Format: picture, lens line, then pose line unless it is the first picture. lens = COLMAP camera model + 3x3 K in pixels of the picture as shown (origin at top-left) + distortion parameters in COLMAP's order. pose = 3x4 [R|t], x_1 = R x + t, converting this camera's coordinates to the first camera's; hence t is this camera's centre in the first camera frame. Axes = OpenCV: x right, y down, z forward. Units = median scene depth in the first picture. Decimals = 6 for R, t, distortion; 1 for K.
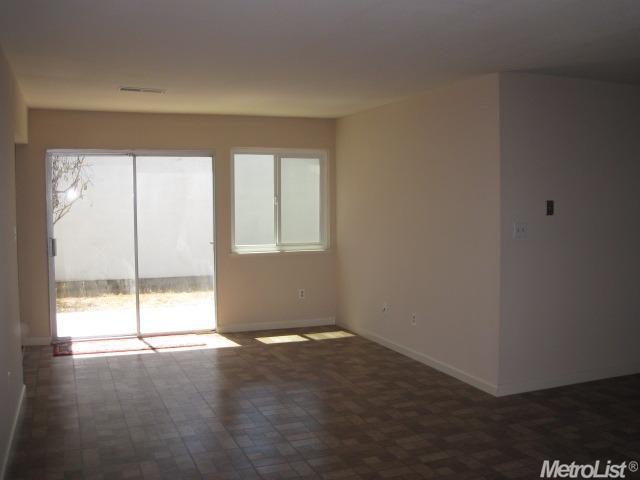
lens RADIAL K [[677.4, 0, 319.8], [0, 677.4, 239.8], [0, 0, 1]] dist [-0.092976, 0.000000]
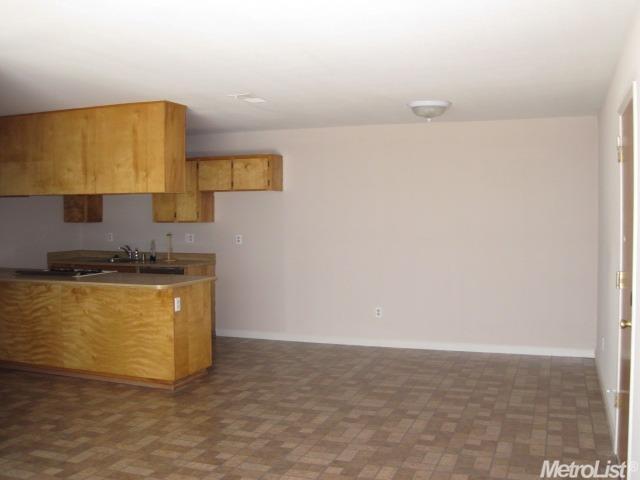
lens RADIAL K [[677.4, 0, 319.2], [0, 677.4, 240.7], [0, 0, 1]] dist [-0.092976, 0.000000]
pose [[-0.746824, -0.033211, 0.664192, -0.650202], [0.047407, 0.993553, 0.102985, -0.119767], [-0.663330, 0.108399, -0.740434, 1.635969]]
